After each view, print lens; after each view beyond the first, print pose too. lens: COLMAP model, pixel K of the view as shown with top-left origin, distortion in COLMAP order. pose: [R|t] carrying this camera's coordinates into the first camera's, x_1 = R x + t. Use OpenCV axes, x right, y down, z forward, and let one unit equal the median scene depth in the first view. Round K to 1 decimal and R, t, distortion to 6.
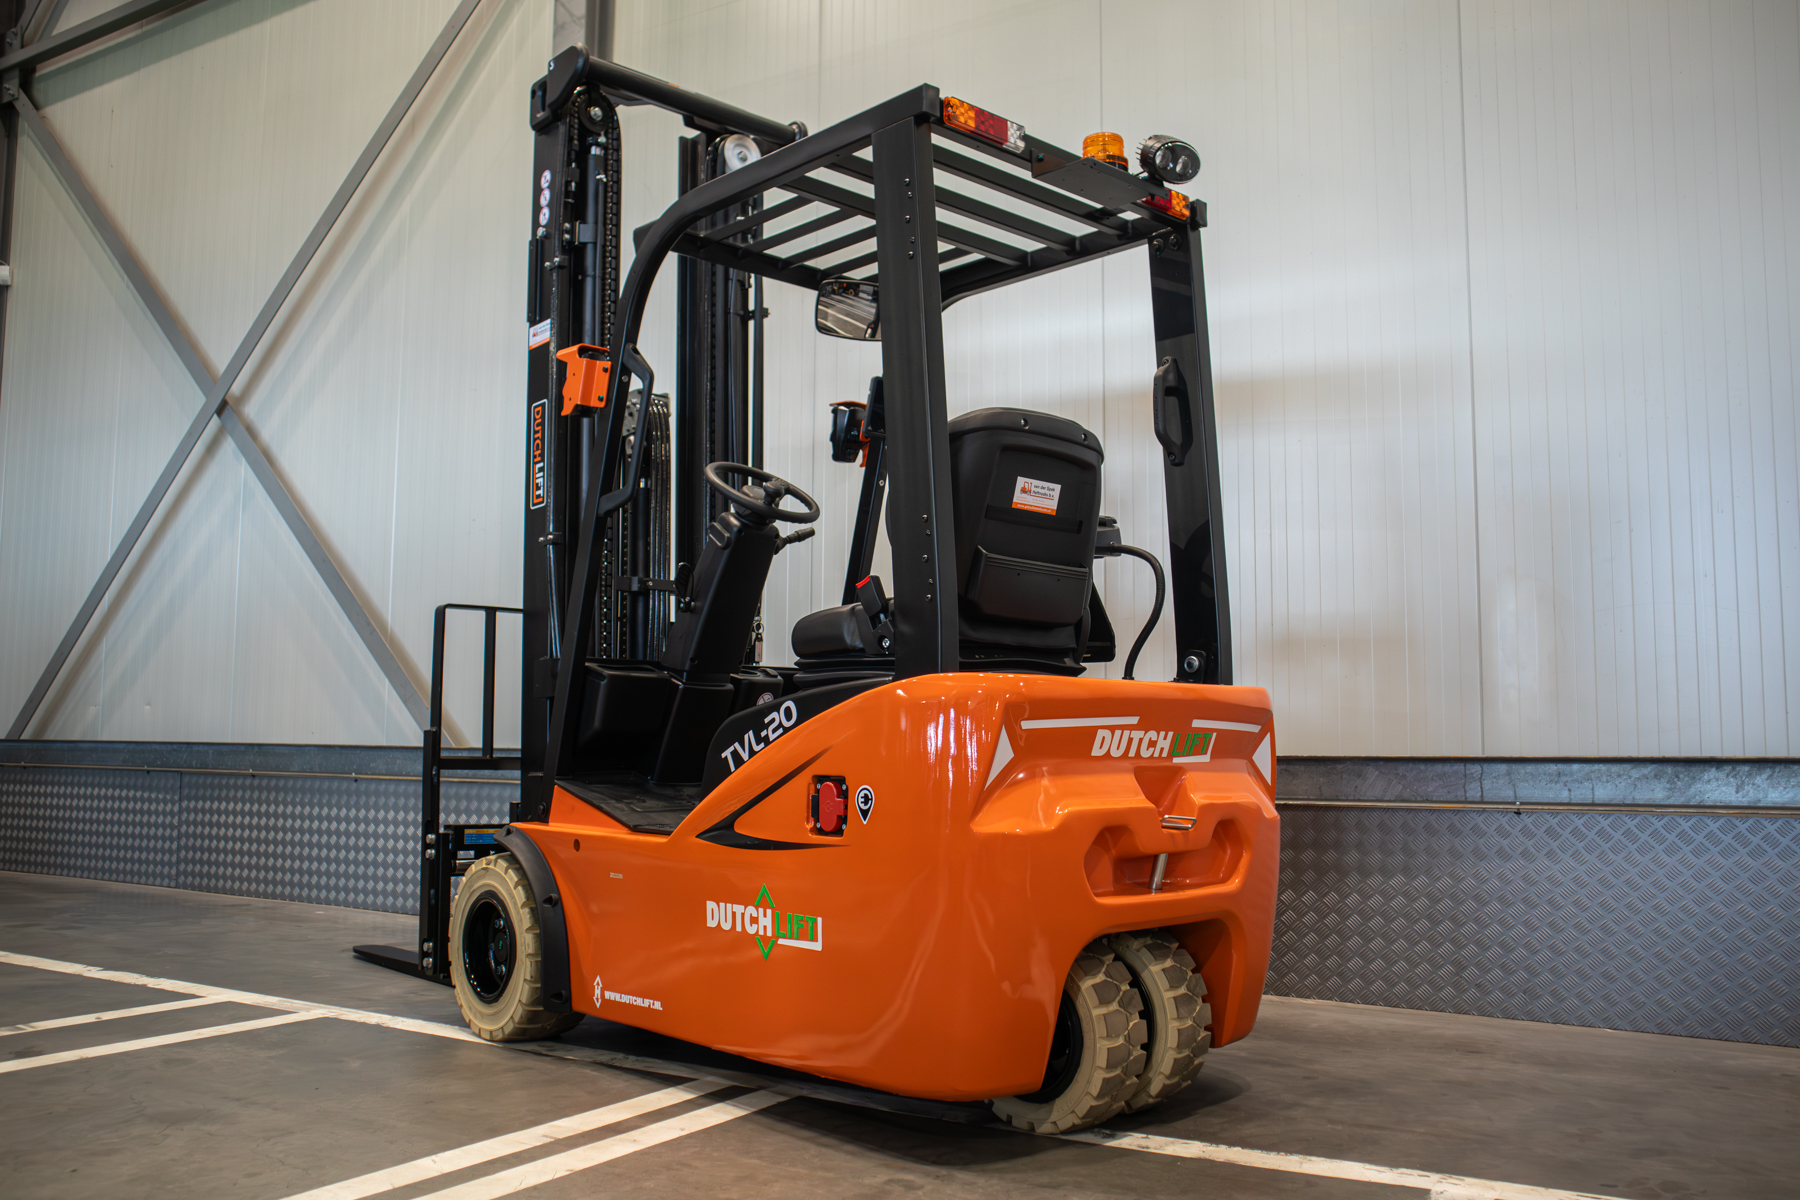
lens RADIAL K [[1489.2, 0, 891.4], [0, 1489.2, 606.0], [0, 0, 1]] dist [-0.058732, 0.005169]
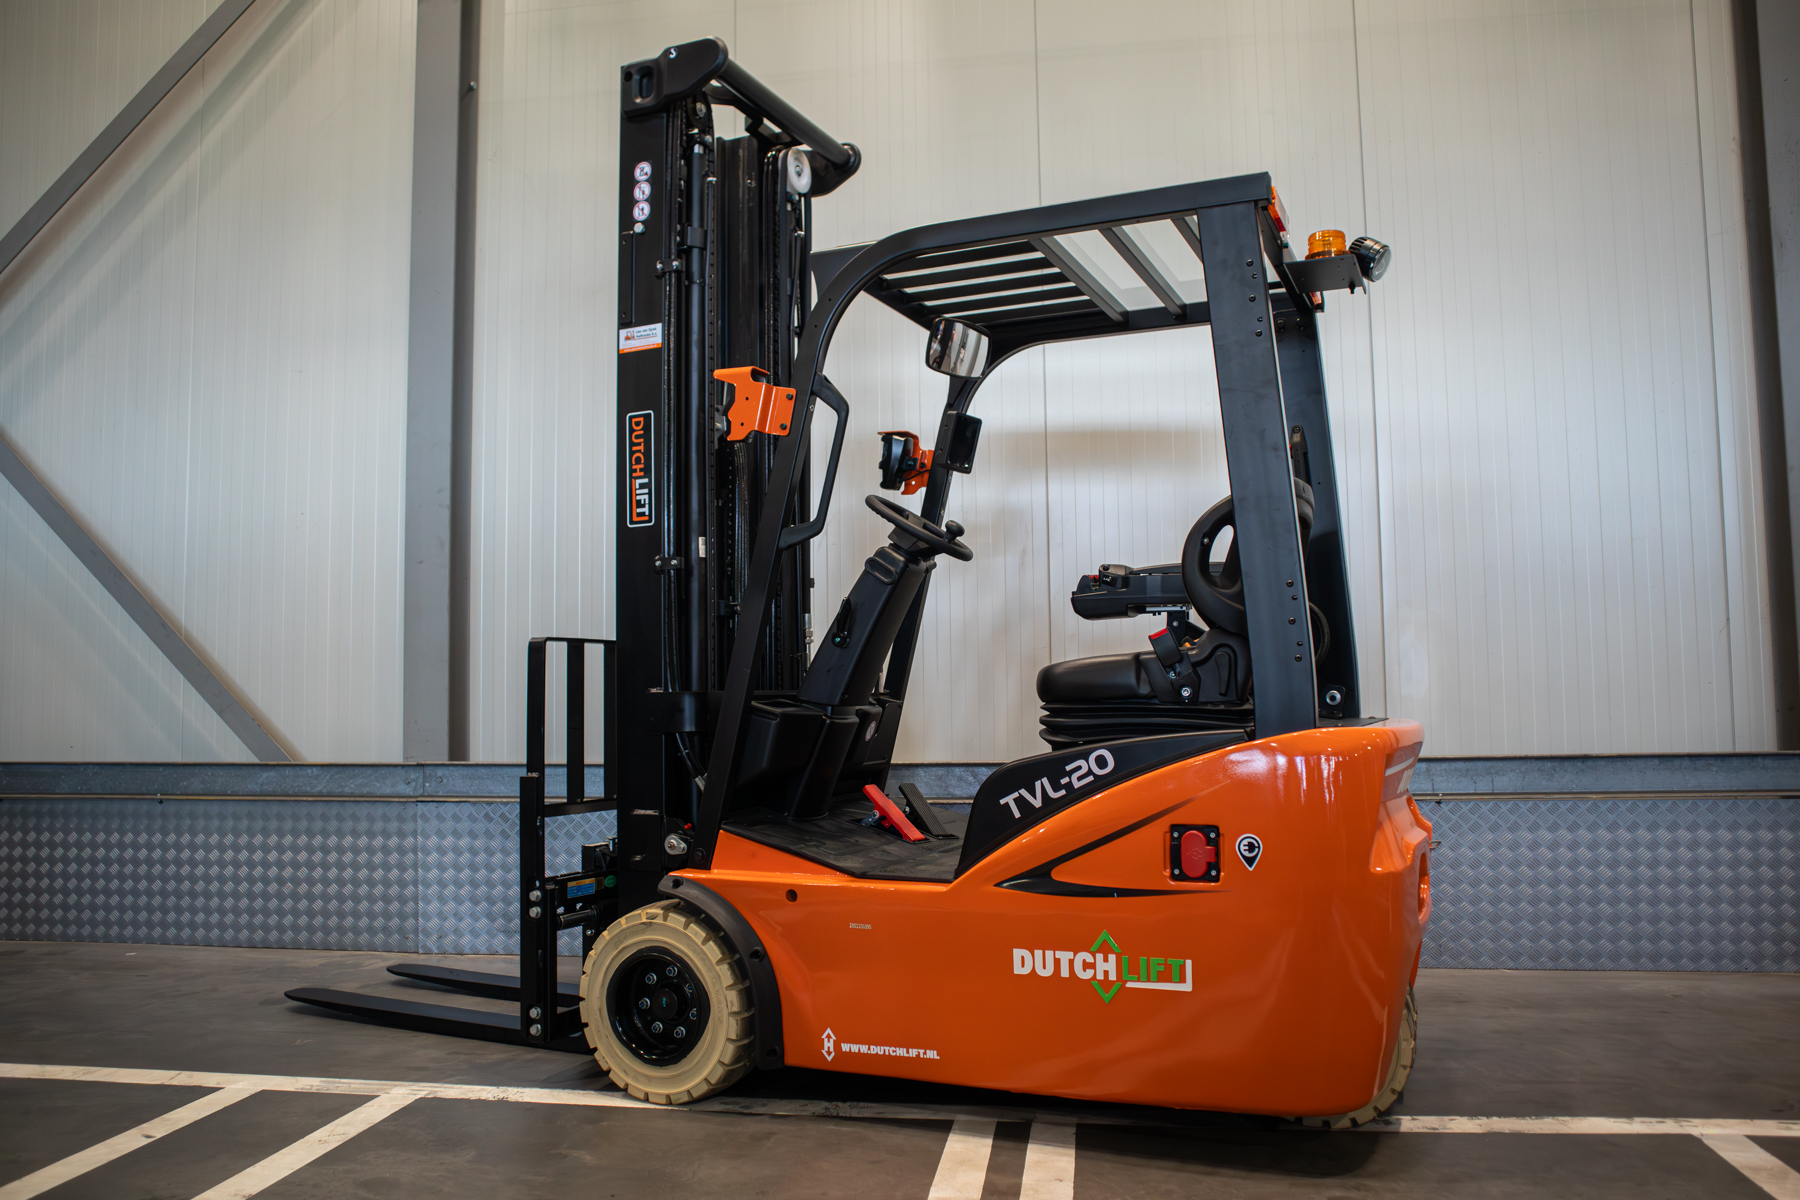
lens RADIAL K [[1362.5, 0, 916.6], [0, 1362.5, 609.5], [0, 0, 1]] dist [-0.085116, 0.010893]
pose [[0.920137, 0.006578, 0.391542, -0.519432], [-0.016535, 0.999620, 0.022064, -0.048050], [-0.391248, -0.026776, 0.919896, 0.177512]]
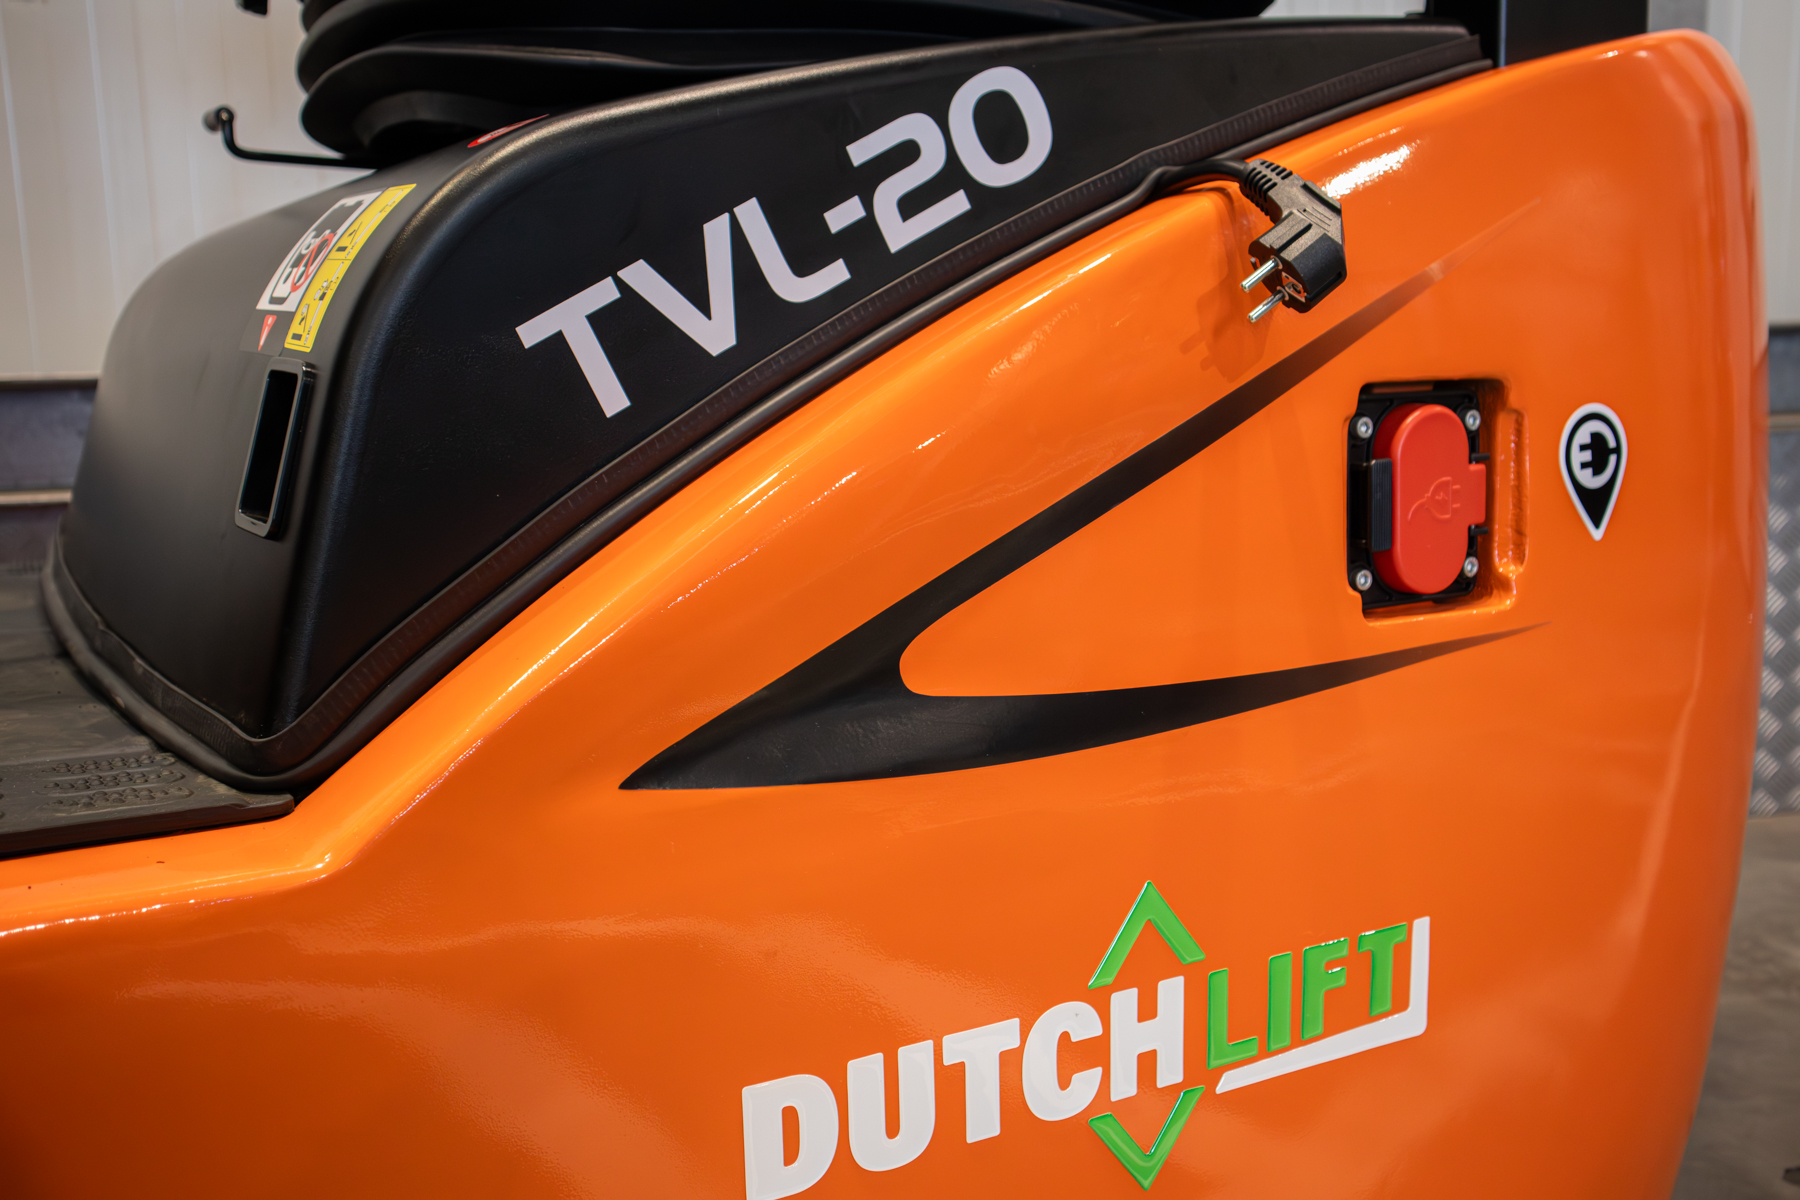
lens RADIAL K [[1798.2, 0, 893.0], [0, 1798.2, 598.3], [0, 0, 1]] dist [-0.061869, 0.000000]
pose [[0.211375, -0.154645, 0.965094, -0.318256], [-0.060990, 0.983393, 0.170936, 0.090706], [-0.975500, -0.094993, 0.198433, 0.895396]]
